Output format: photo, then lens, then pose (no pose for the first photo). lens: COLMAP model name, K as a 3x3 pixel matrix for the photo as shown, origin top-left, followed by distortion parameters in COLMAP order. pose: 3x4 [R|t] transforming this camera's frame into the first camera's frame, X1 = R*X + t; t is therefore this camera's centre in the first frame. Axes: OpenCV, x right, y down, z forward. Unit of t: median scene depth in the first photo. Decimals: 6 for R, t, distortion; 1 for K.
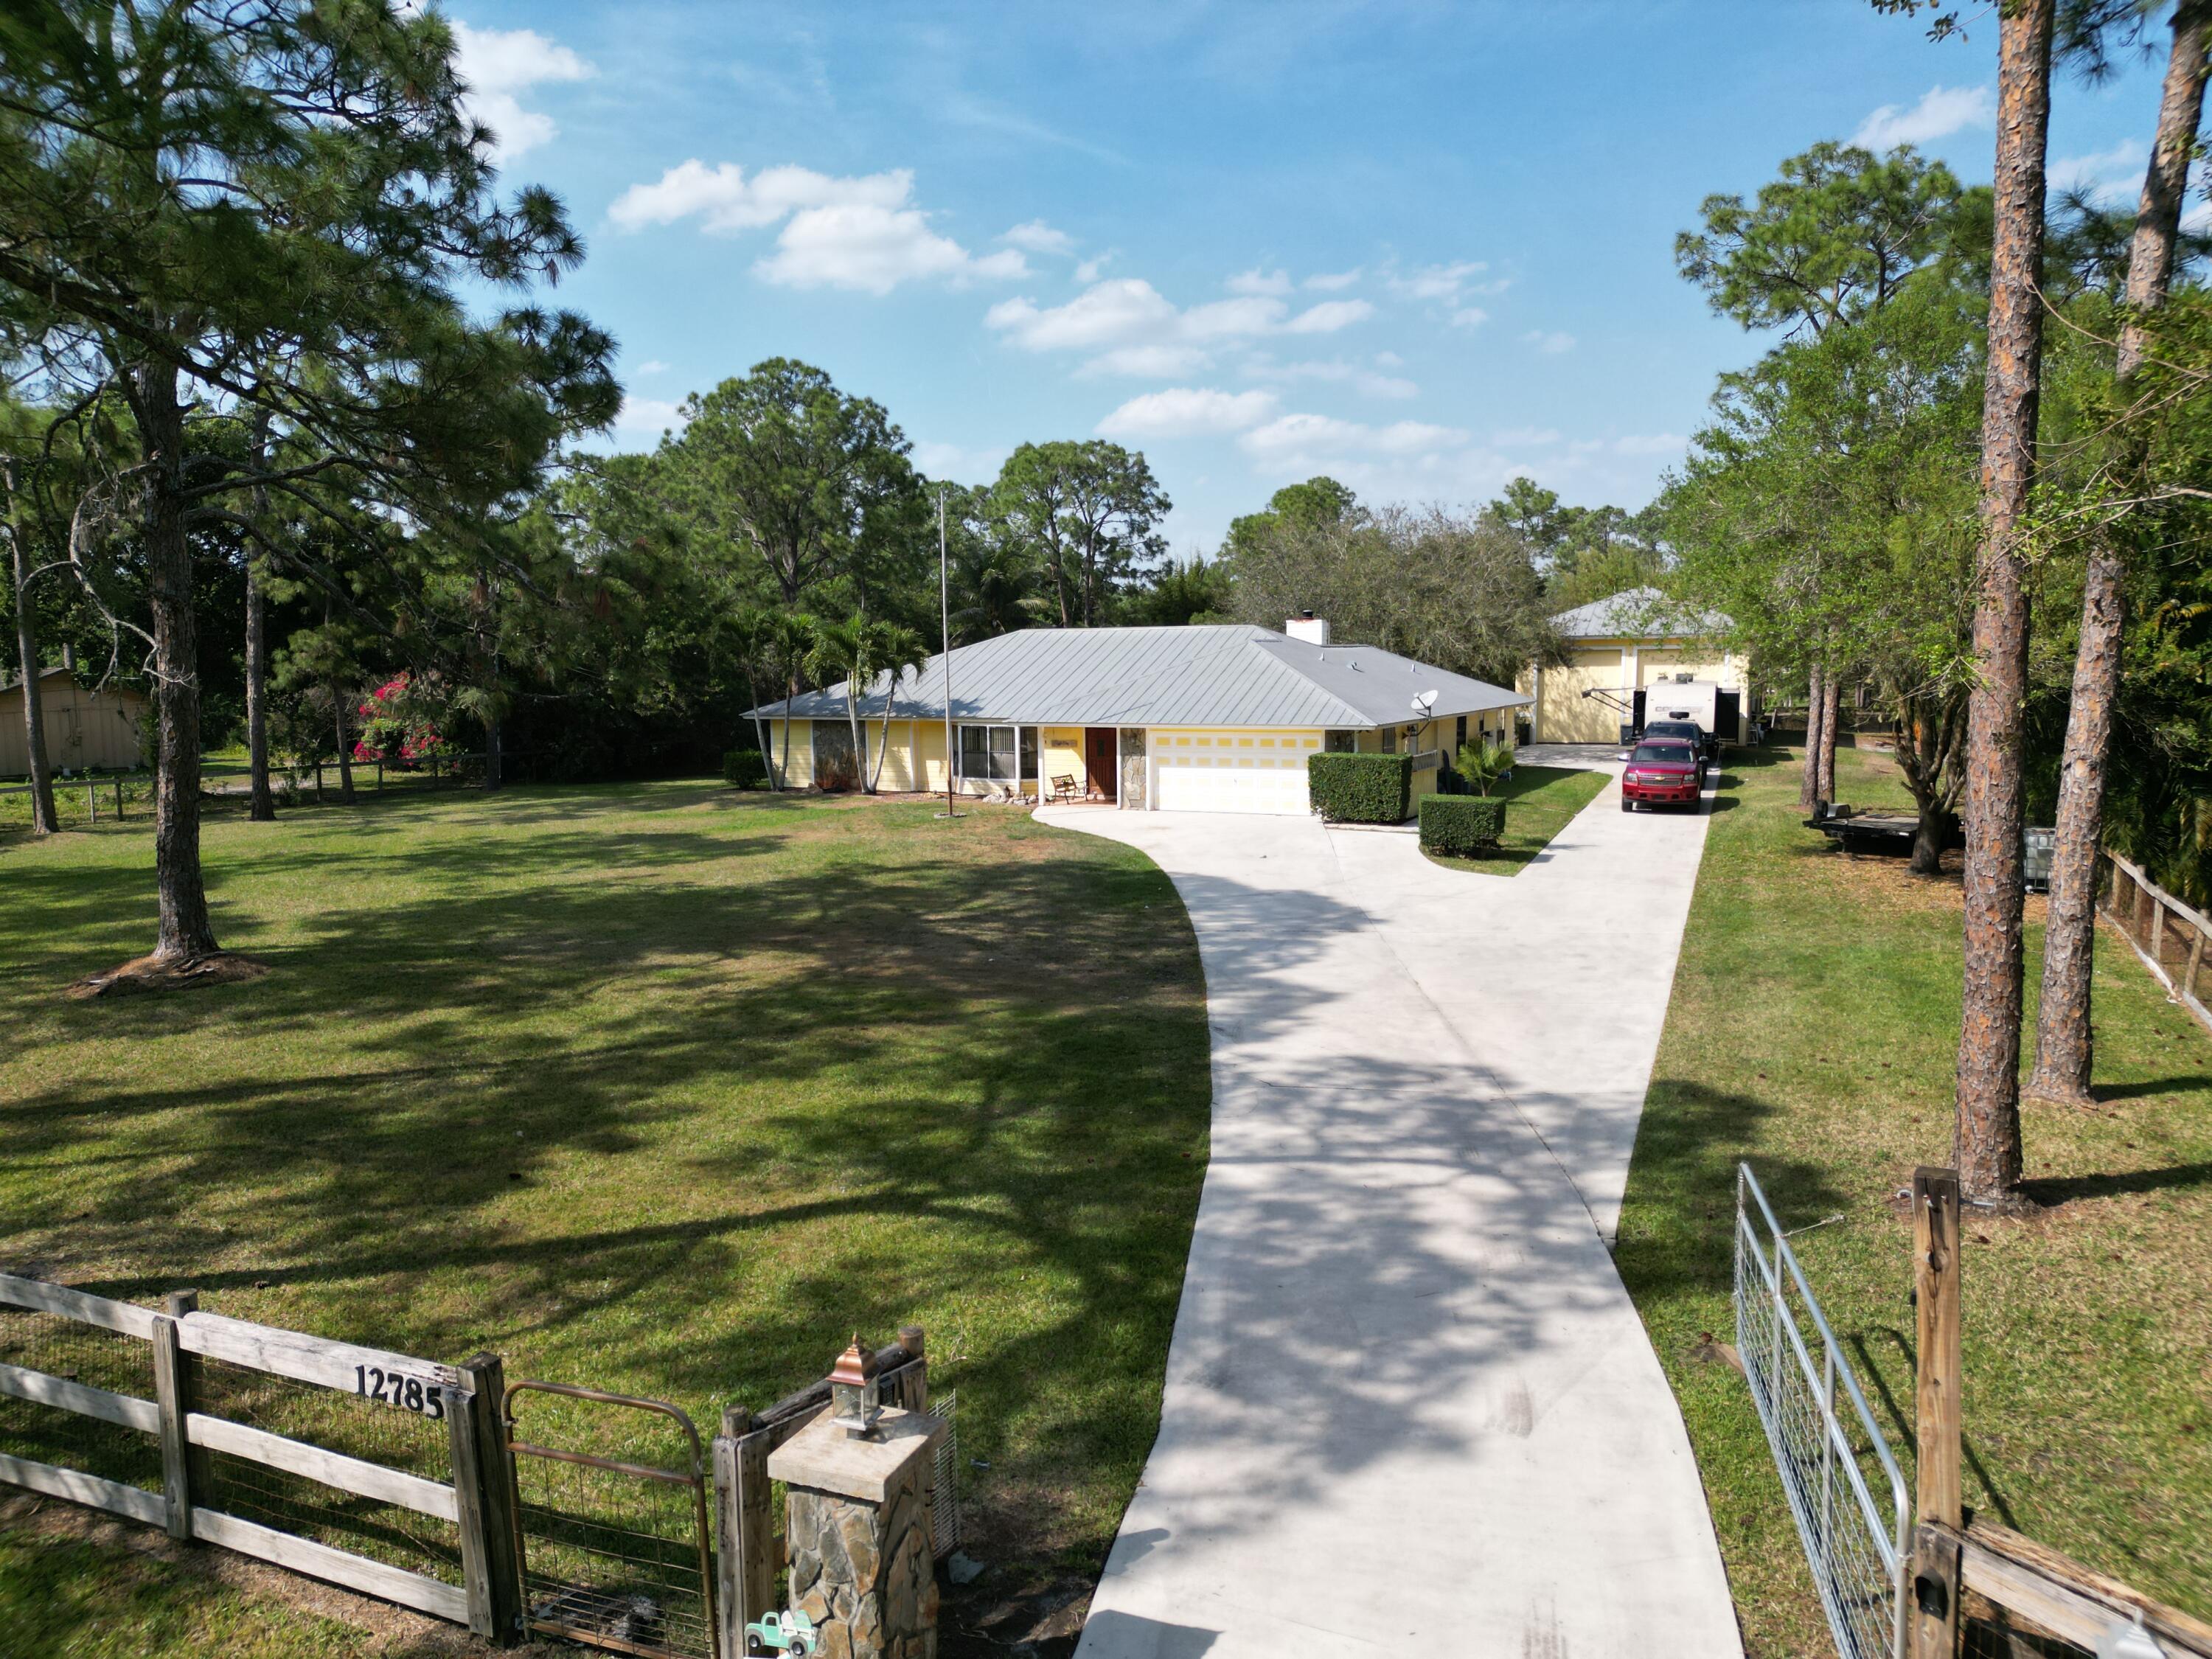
lens RADIAL K [[1528.7, 0, 1065.2], [0, 1528.7, 880.4], [0, 0, 1]] dist [0.023883, -0.002597]
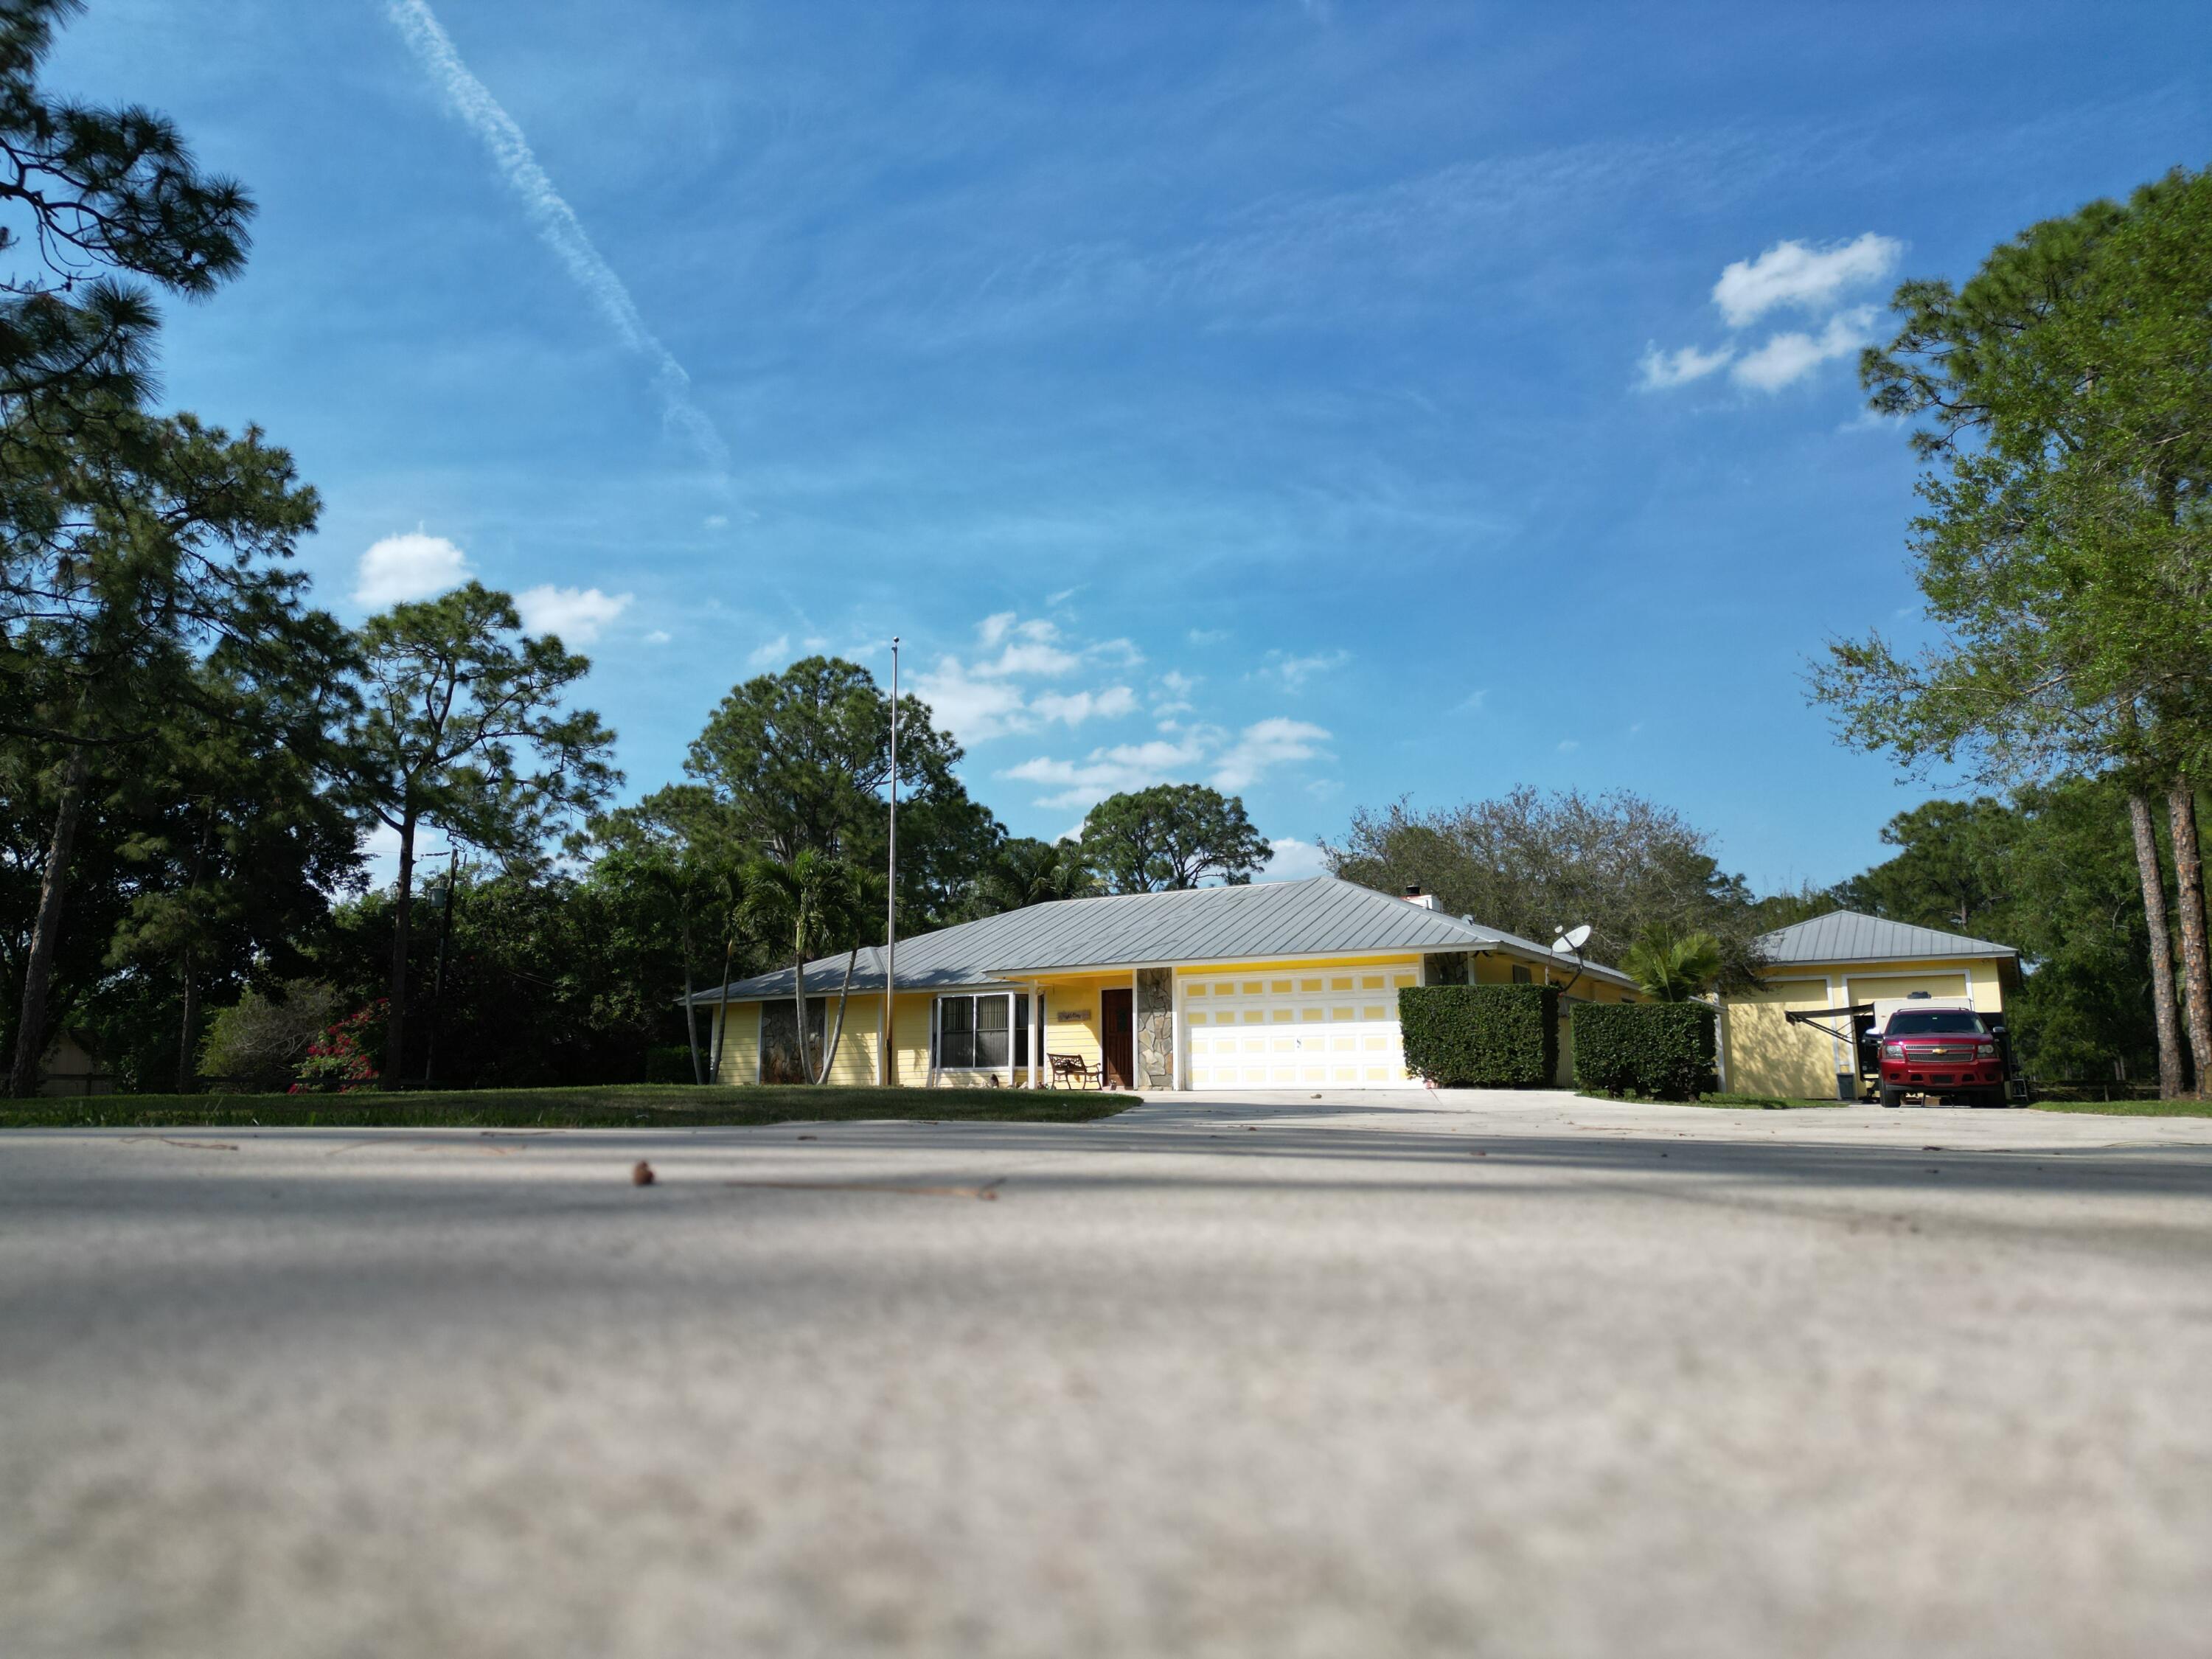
lens RADIAL K [[1528.7, 0, 1109.1], [0, 1528.7, 852.2], [0, 0, 1]] dist [0.023883, -0.002597]
pose [[0.997751, 0.002635, -0.066975, 0.058328], [-0.023263, 0.950724, -0.309166, 0.054958], [0.062860, 0.310029, 0.948647, 0.256987]]
